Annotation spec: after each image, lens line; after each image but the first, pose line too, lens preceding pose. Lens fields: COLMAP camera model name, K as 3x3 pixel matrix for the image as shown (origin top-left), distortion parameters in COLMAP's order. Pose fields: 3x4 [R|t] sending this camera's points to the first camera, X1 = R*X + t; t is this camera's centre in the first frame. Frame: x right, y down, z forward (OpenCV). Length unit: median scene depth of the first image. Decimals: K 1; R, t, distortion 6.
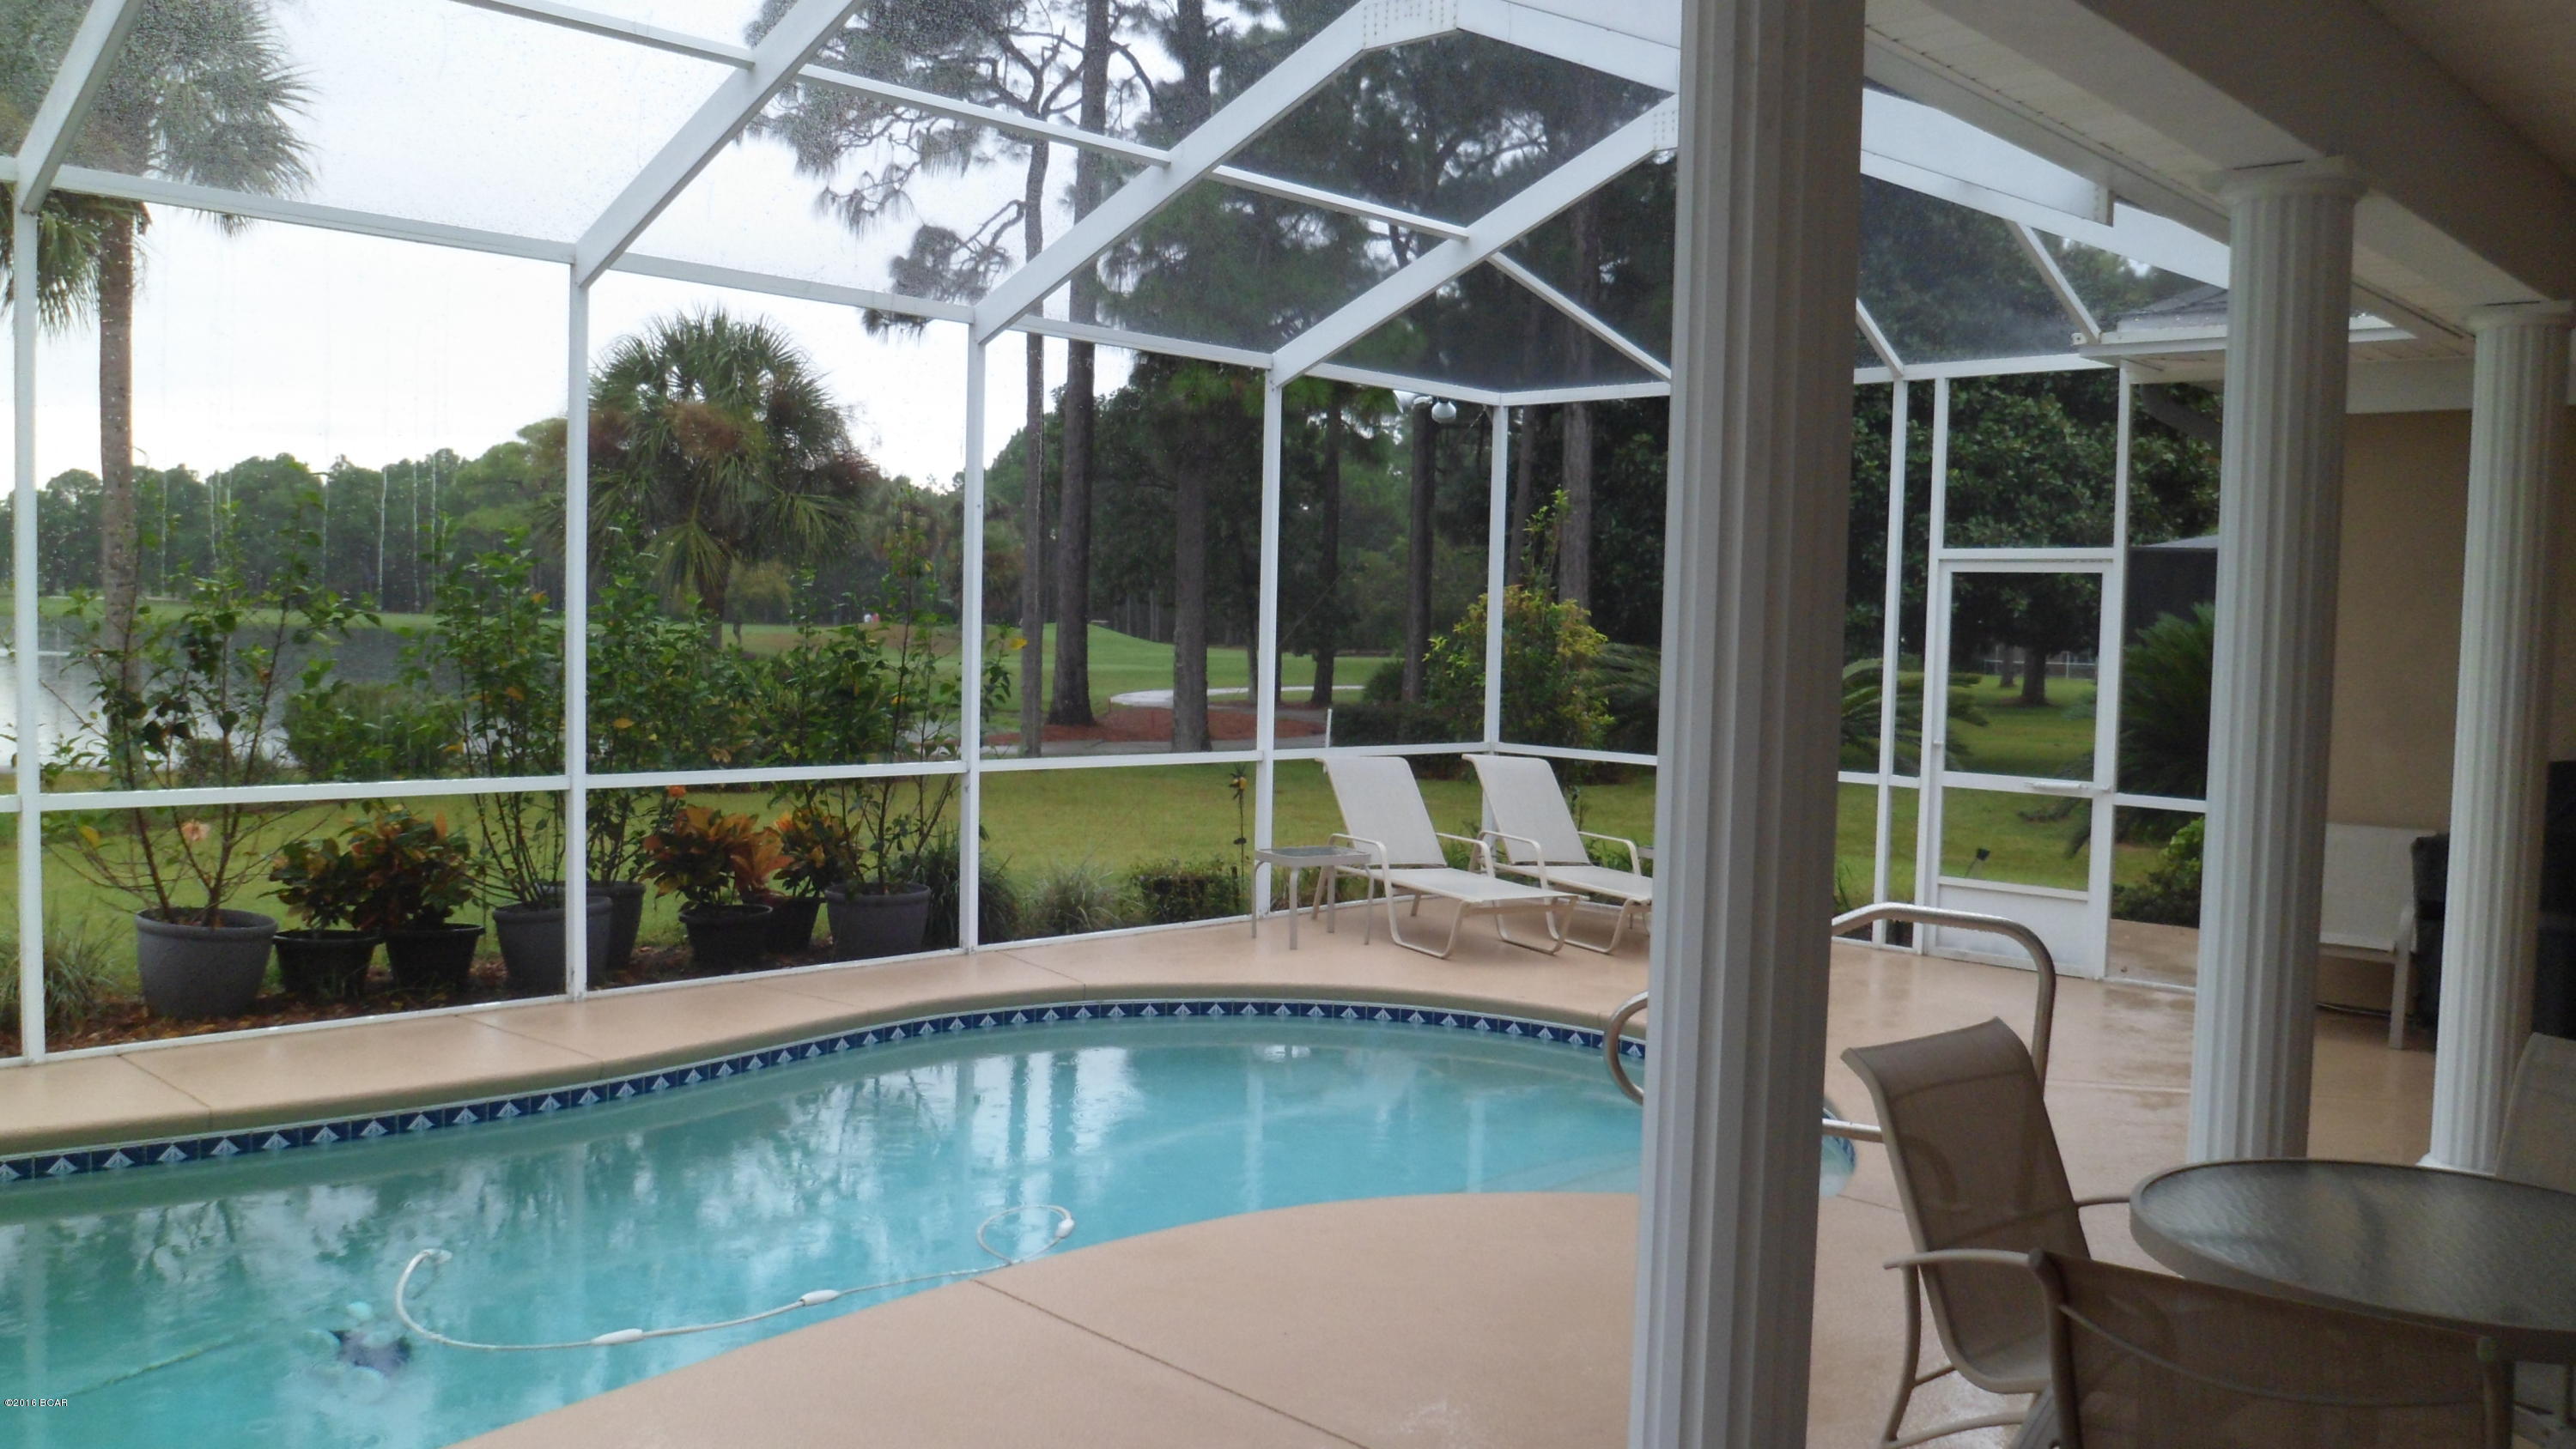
lens RADIAL K [[1939.0, 0, 1288.0], [0, 1939.0, 724.5], [0, 0, 1]] dist [-0.064636, 0.005377]
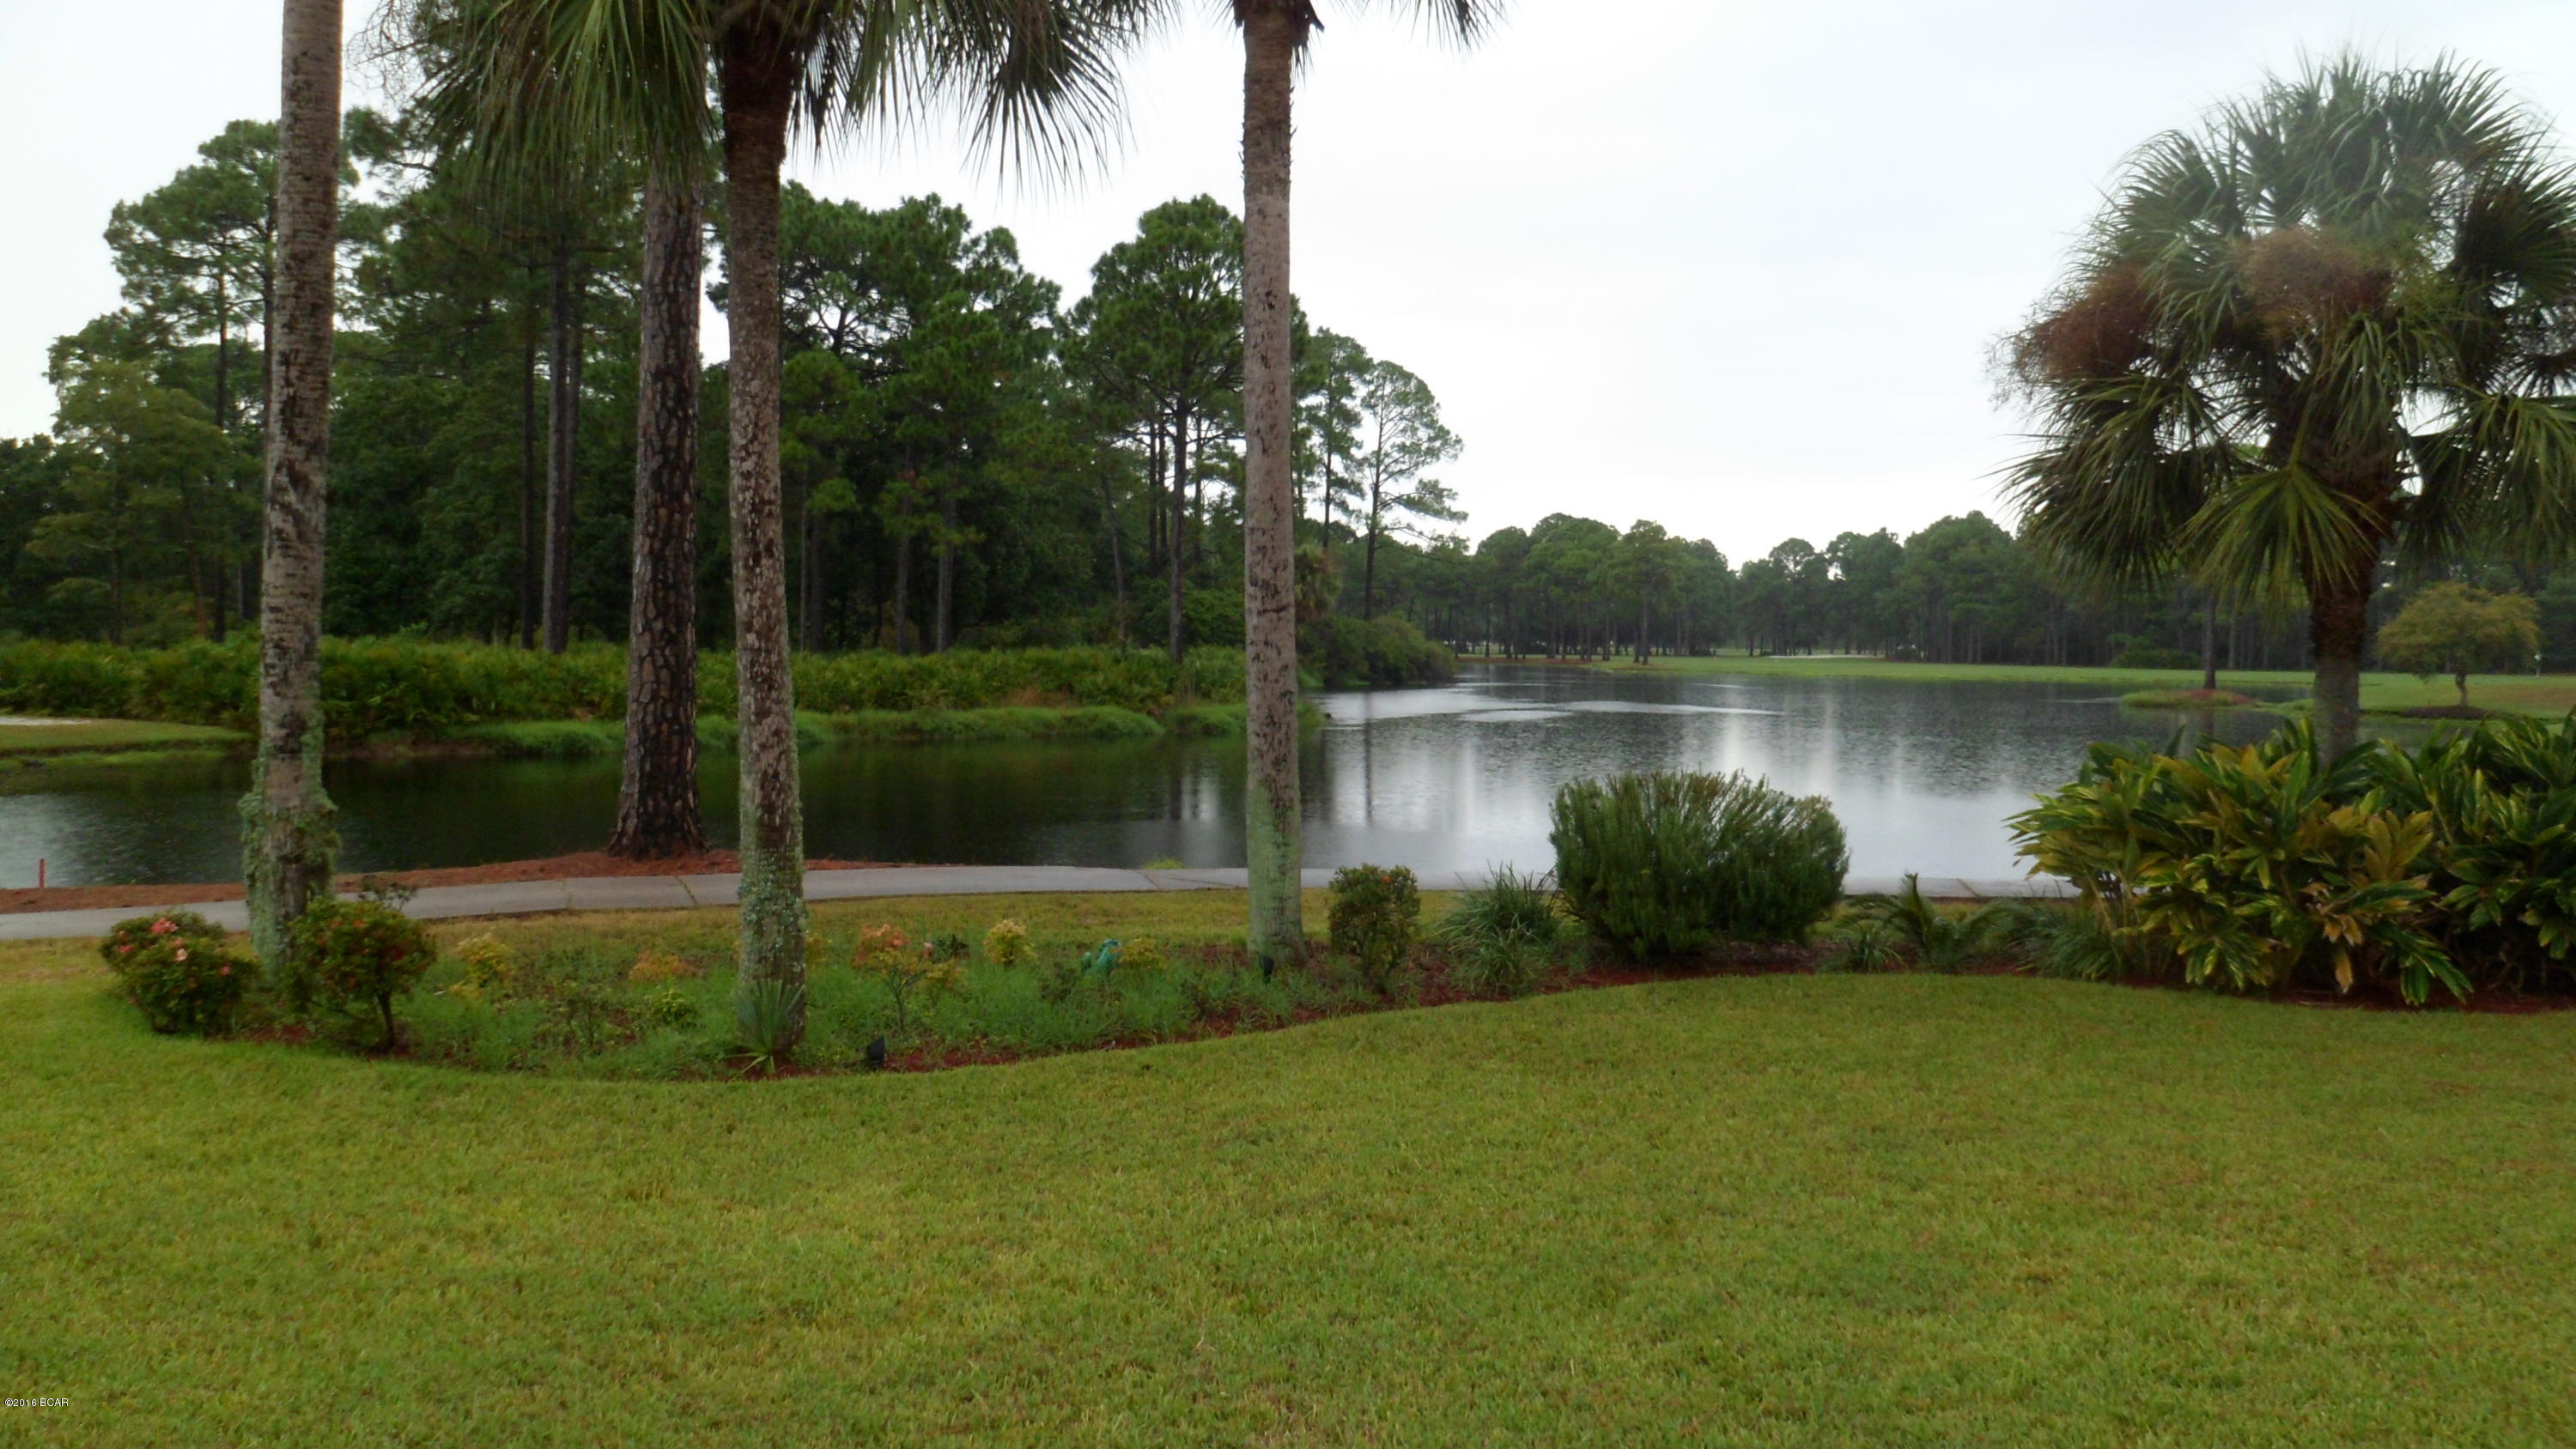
lens RADIAL K [[1939.0, 0, 1288.0], [0, 1939.0, 724.5], [0, 0, 1]] dist [-0.064636, 0.005377]
pose [[0.668395, 0.004839, -0.743791, -0.029785], [-0.026118, 0.999515, -0.016968, -0.005705], [0.743348, 0.030768, 0.668197, 0.125169]]
